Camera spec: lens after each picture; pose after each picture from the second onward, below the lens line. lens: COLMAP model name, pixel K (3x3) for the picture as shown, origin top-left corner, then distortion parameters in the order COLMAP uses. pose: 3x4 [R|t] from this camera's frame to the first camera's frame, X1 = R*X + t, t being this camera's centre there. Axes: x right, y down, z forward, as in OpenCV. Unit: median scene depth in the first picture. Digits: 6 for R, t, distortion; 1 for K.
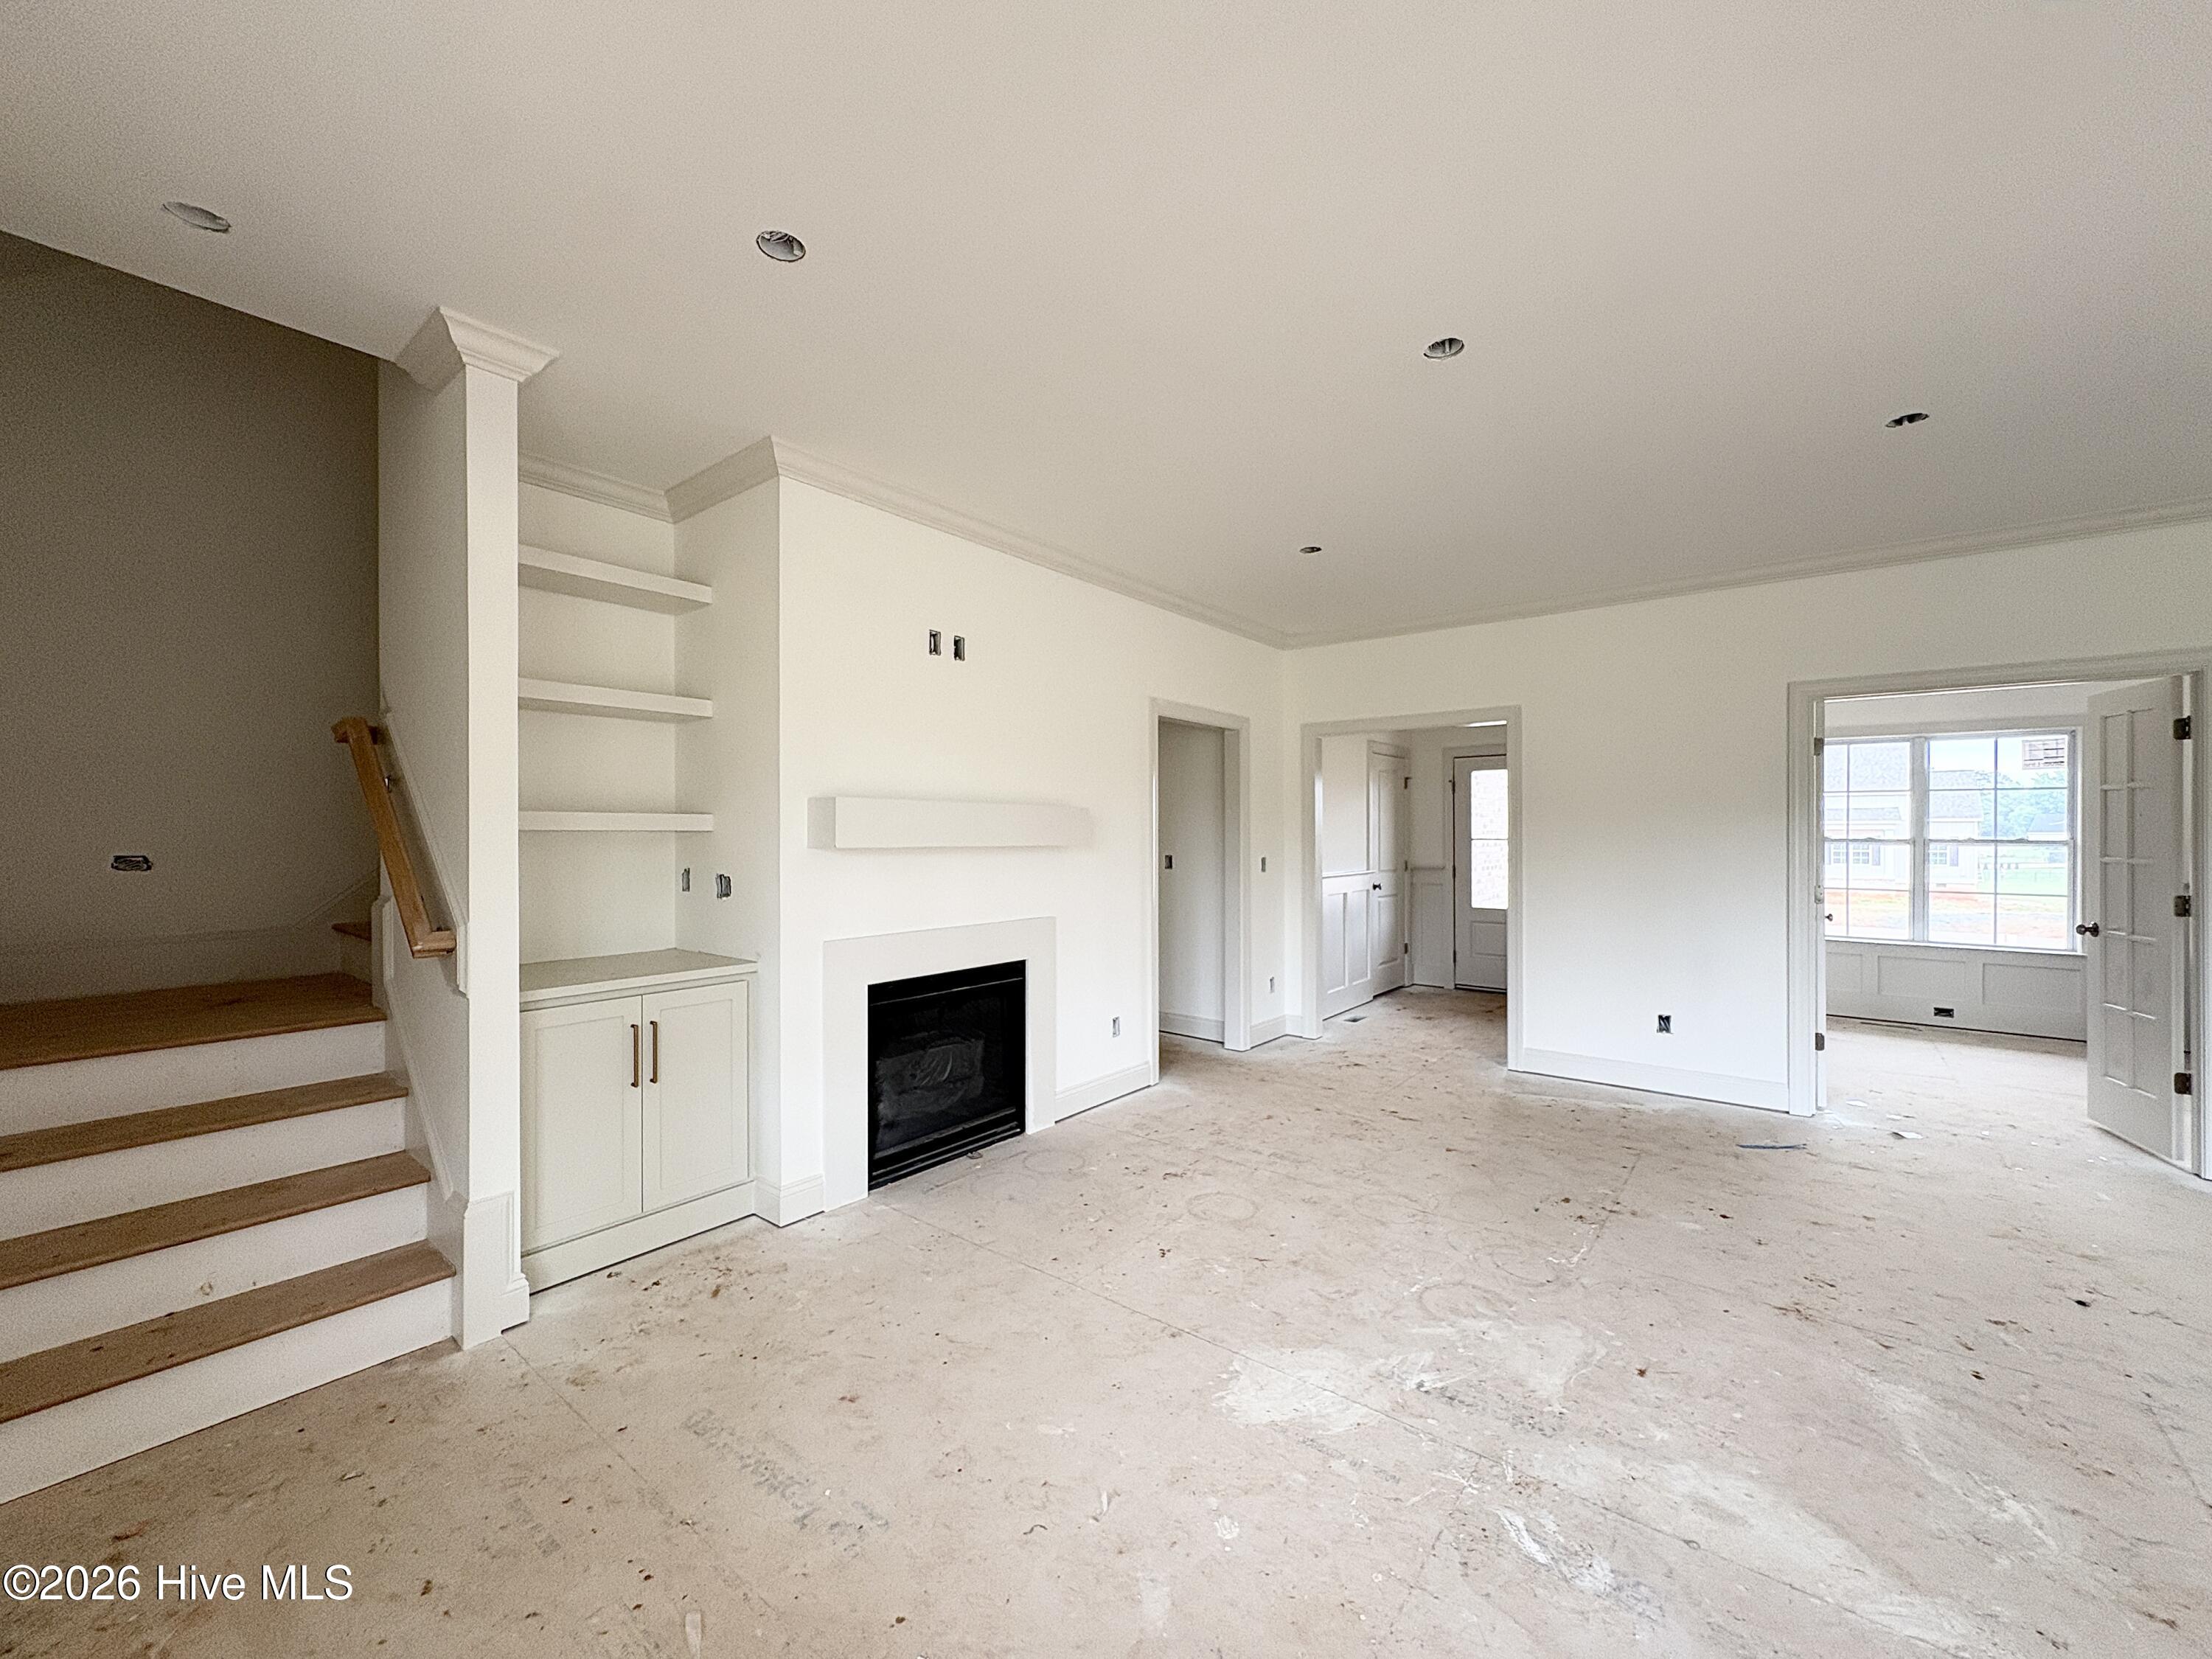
lens RADIAL K [[880.3, 0, 1106.6], [0, 880.3, 832.2], [0, 0, 1]] dist [0.001930, 0.000017]
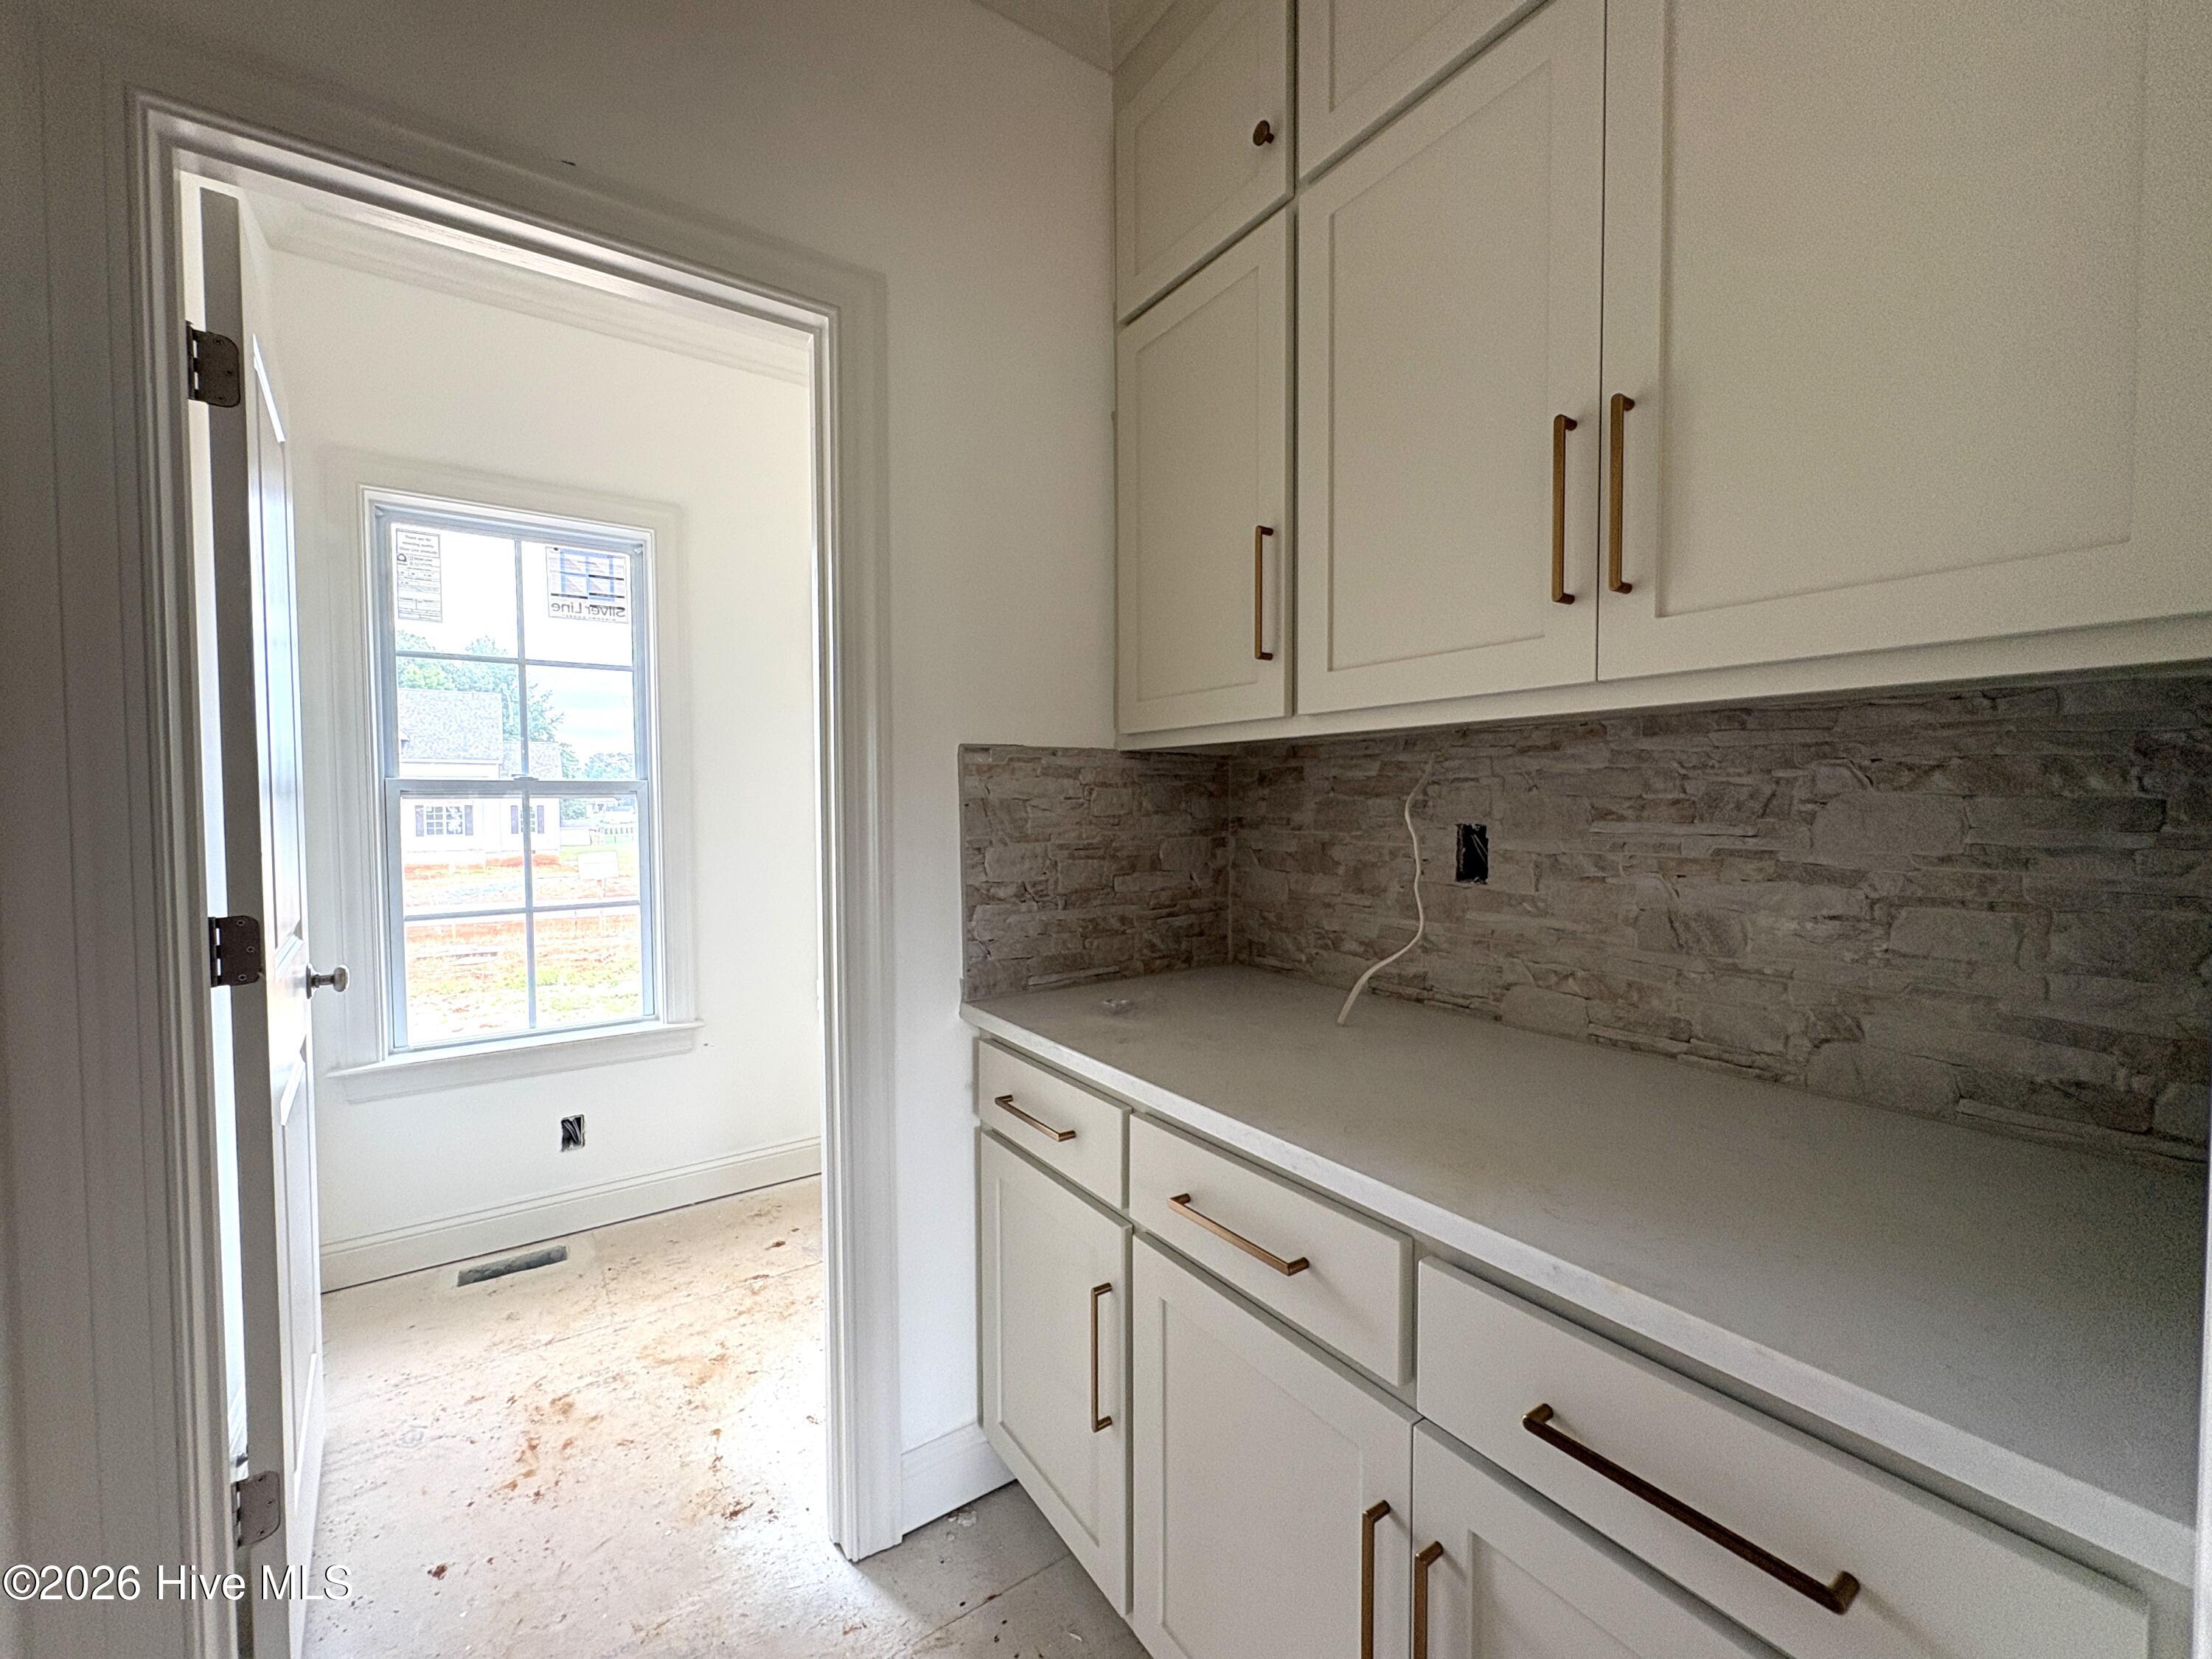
lens RADIAL K [[880.3, 0, 1116.7], [0, 880.3, 820.0], [0, 0, 1]] dist [0.001930, 0.000017]
pose [[0.288370, -0.047355, 0.956347, 1.190950], [0.006354, 0.998849, 0.047544, 0.013789], [-0.957498, -0.007634, 0.288339, 1.035813]]
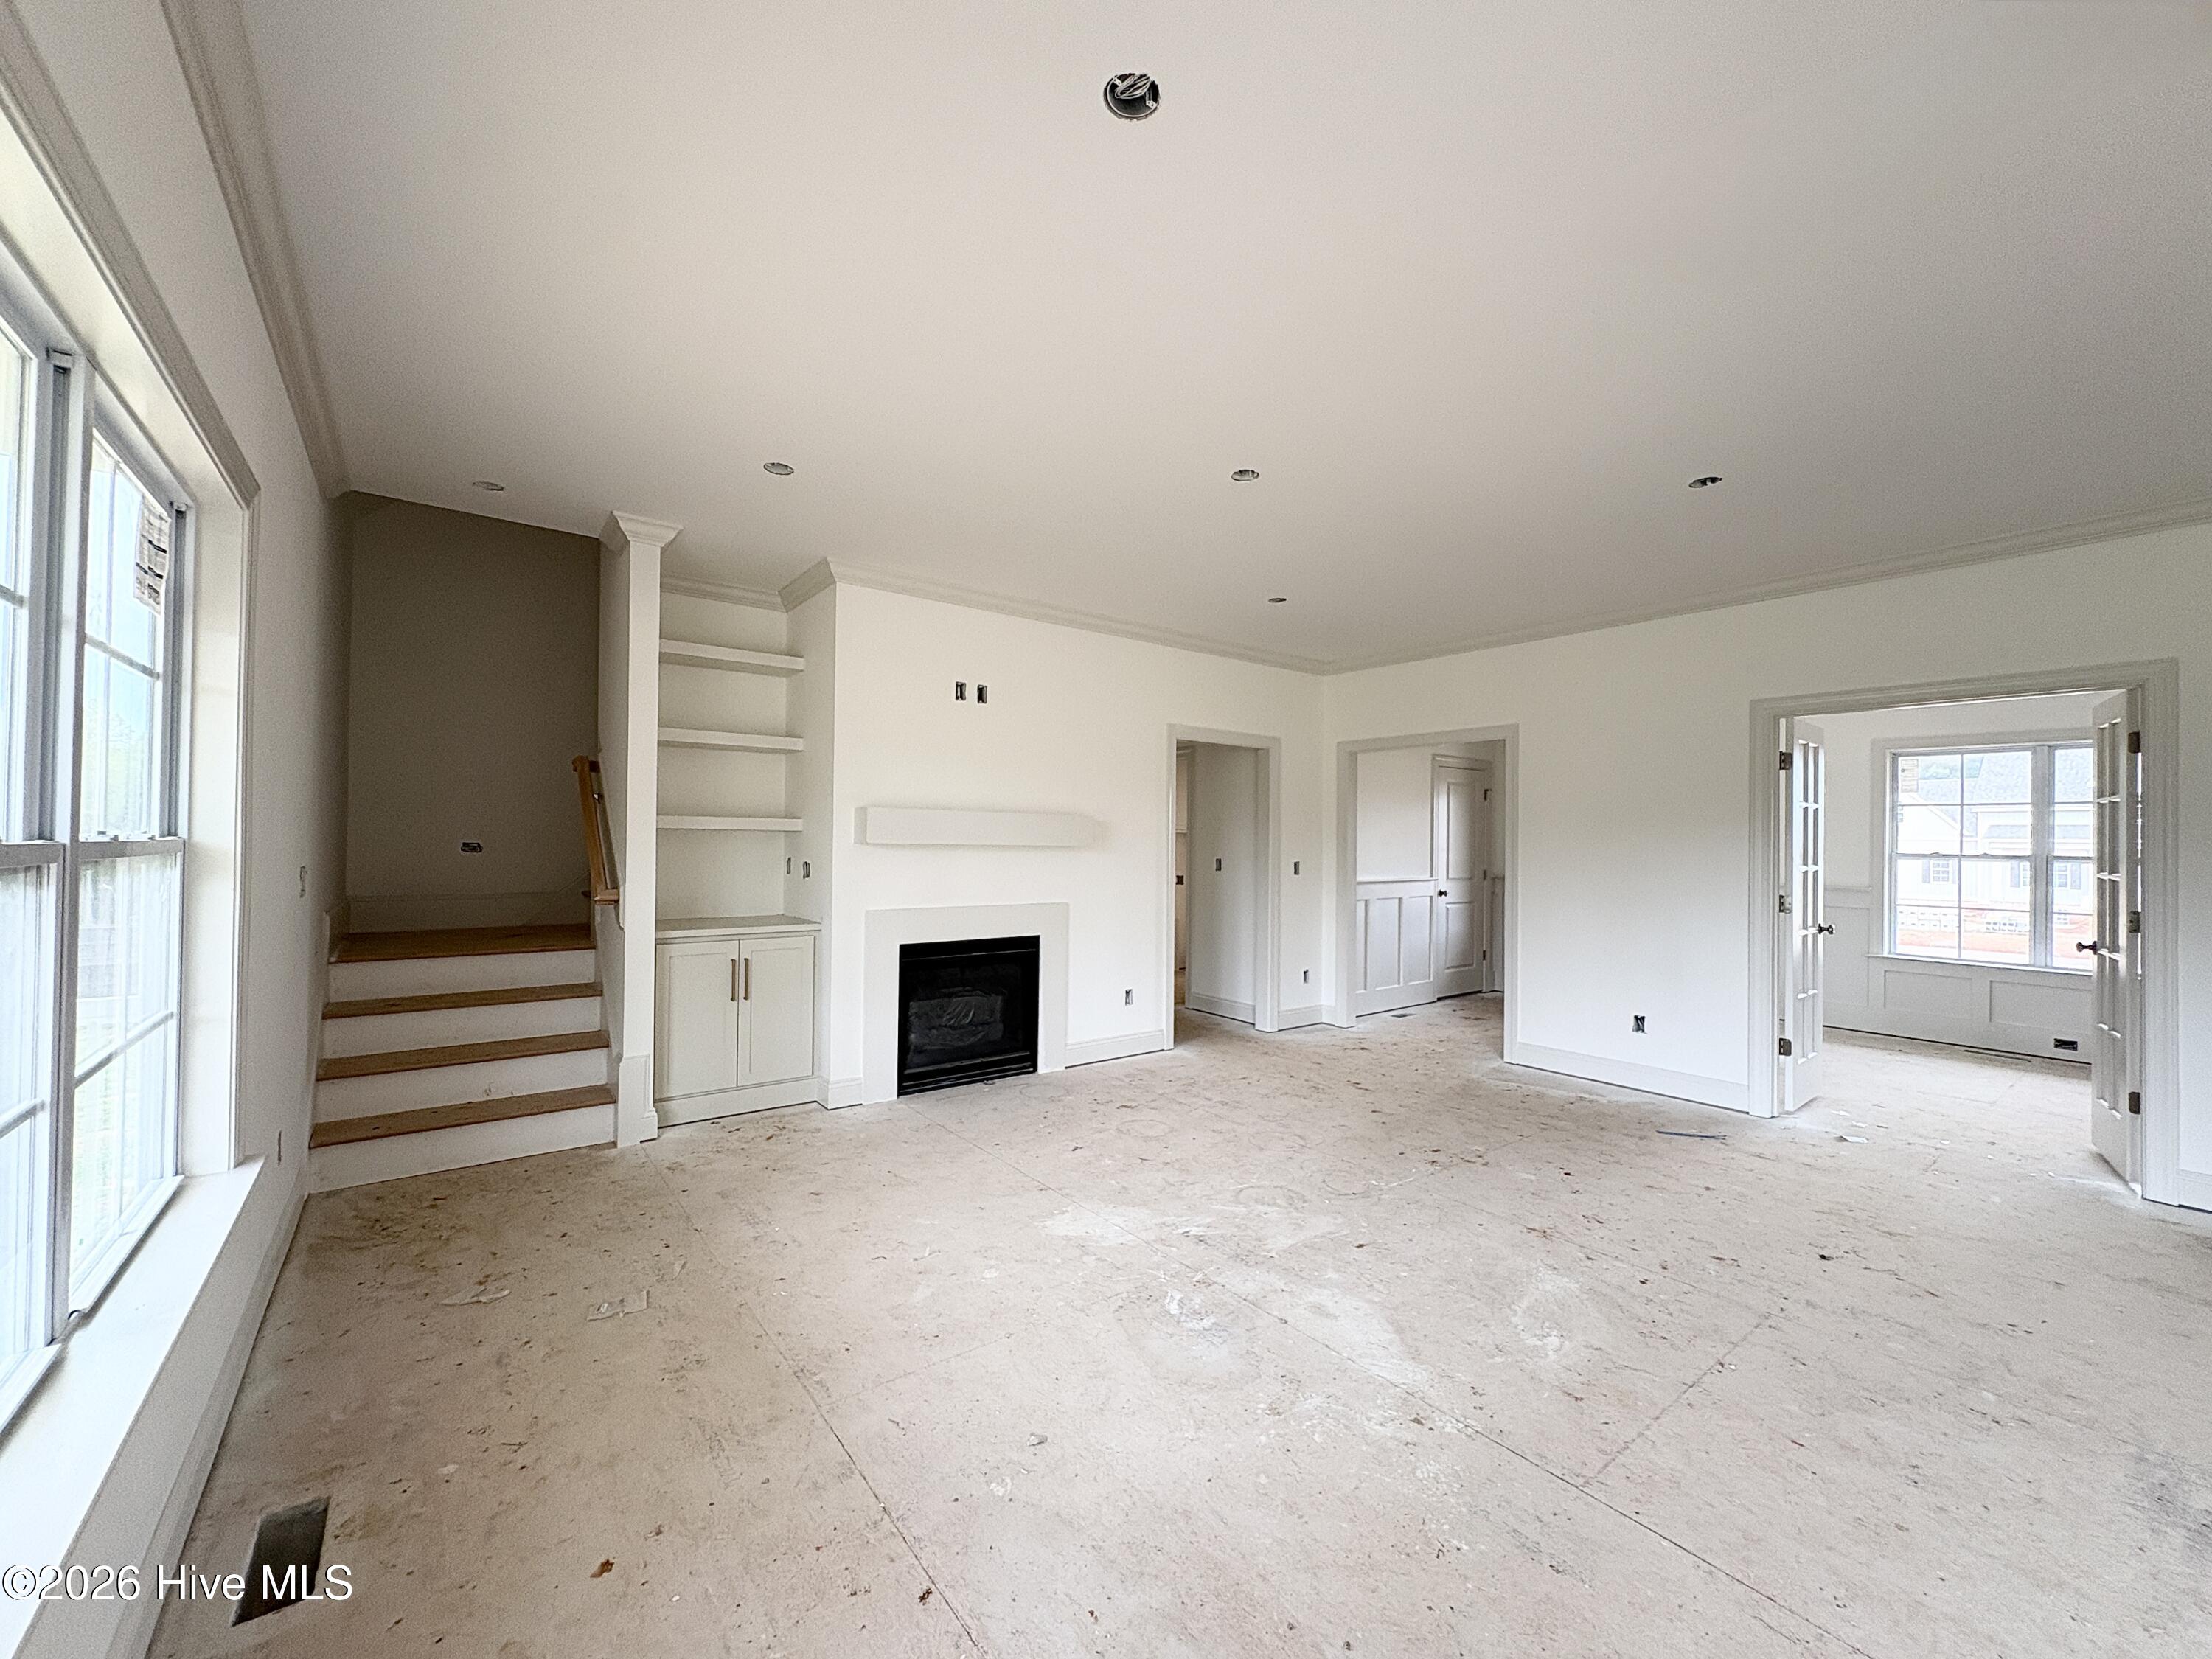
lens RADIAL K [[880.3, 0, 1106.6], [0, 880.3, 833.1], [0, 0, 1]] dist [0.001930, 0.000017]
pose [[0.970424, 0.010234, -0.241188, 0.341437], [-0.012587, 0.999887, -0.008216, 0.006932], [0.241077, 0.011009, 0.970444, -0.233821]]
